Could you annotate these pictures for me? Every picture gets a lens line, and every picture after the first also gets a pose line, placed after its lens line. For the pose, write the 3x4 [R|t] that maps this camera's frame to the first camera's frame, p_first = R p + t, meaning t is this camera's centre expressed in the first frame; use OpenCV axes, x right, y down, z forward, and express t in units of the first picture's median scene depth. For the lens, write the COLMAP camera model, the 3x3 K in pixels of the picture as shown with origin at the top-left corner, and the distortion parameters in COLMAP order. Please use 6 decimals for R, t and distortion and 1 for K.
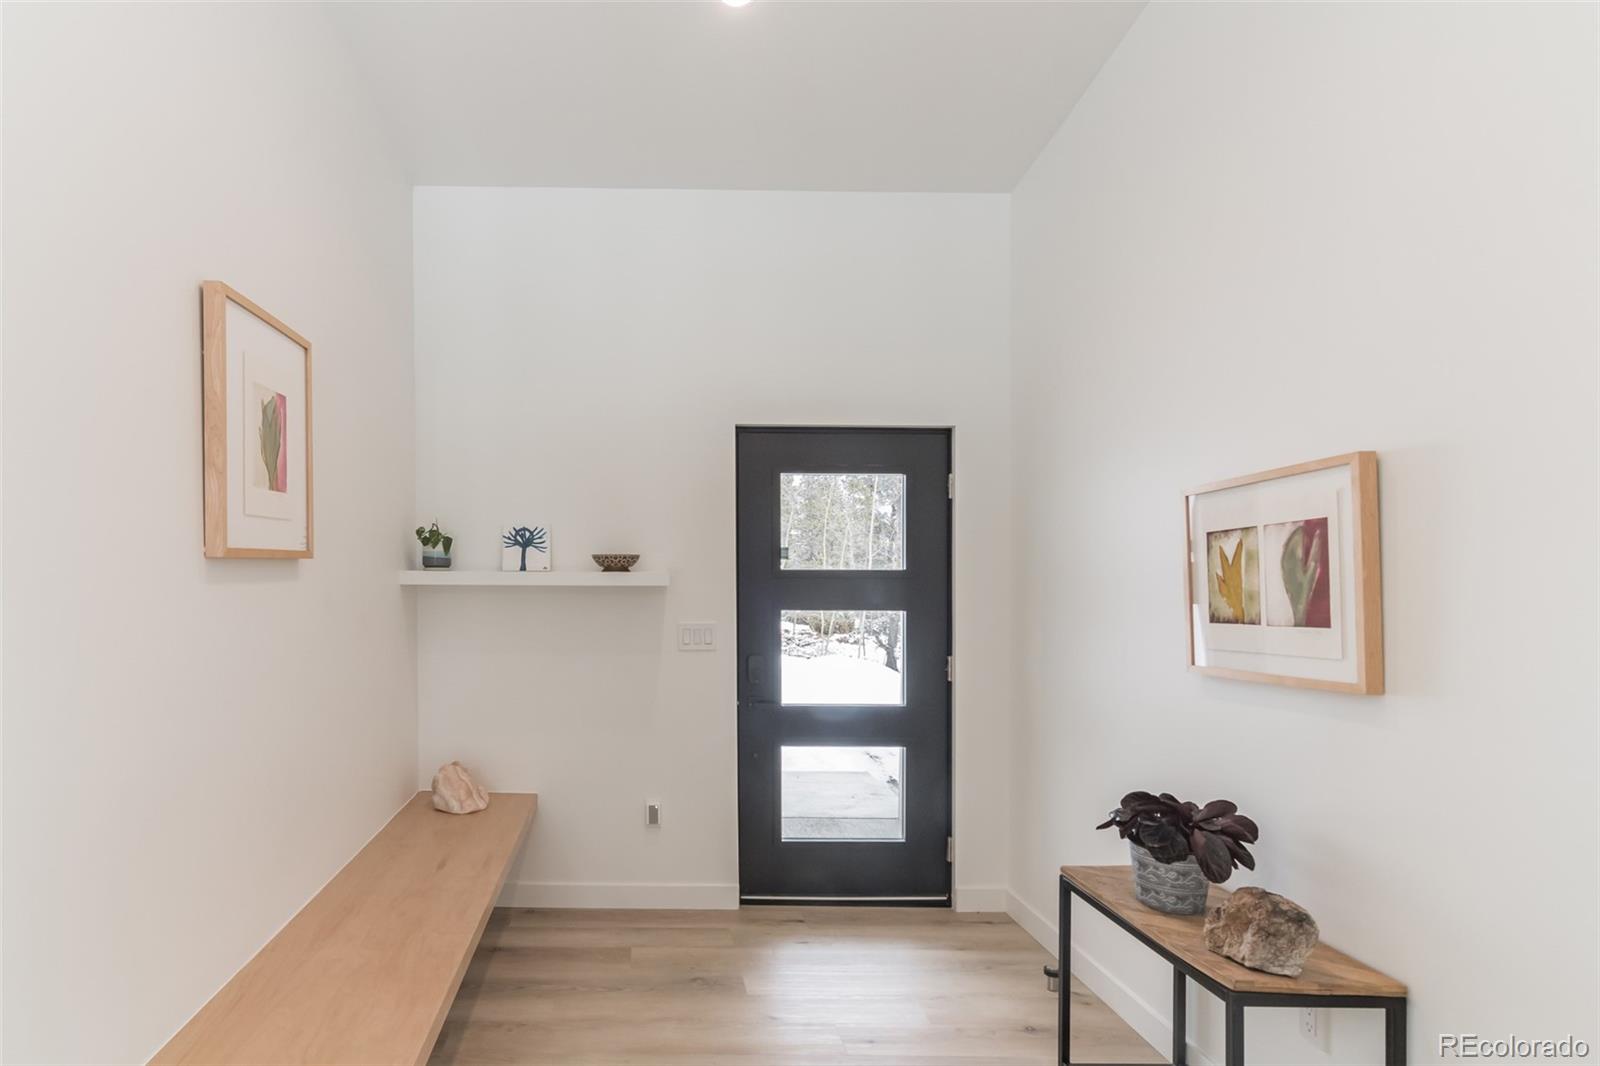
lens RADIAL K [[804.1, 0, 800.5], [0, 804.1, 599.5], [0, 0, 1]] dist [0.000572, 0.000163]
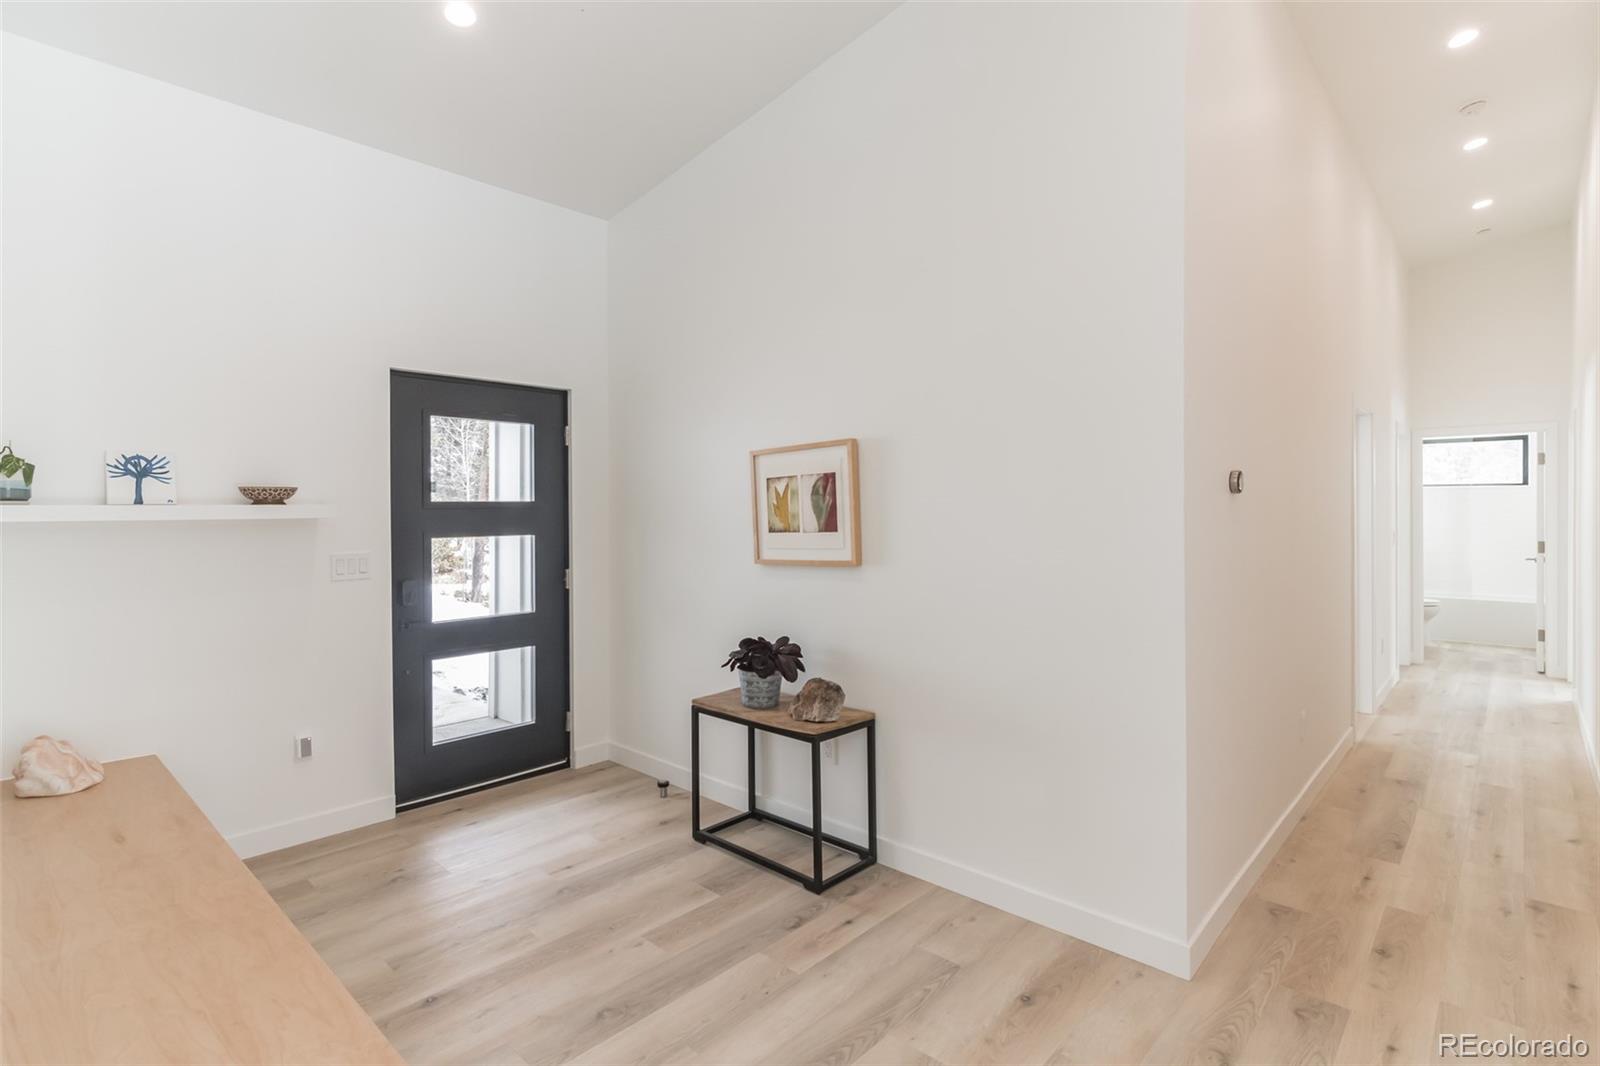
lens RADIAL K [[773.6, 0, 766.2], [0, 773.6, 528.1], [0, 0, 1]] dist [-0.001310, -0.000086]
pose [[0.702933, -0.027937, 0.710707, -0.494425], [0.030173, 0.999500, 0.009447, 0.003421], [-0.710616, 0.014803, 0.703425, -0.093575]]
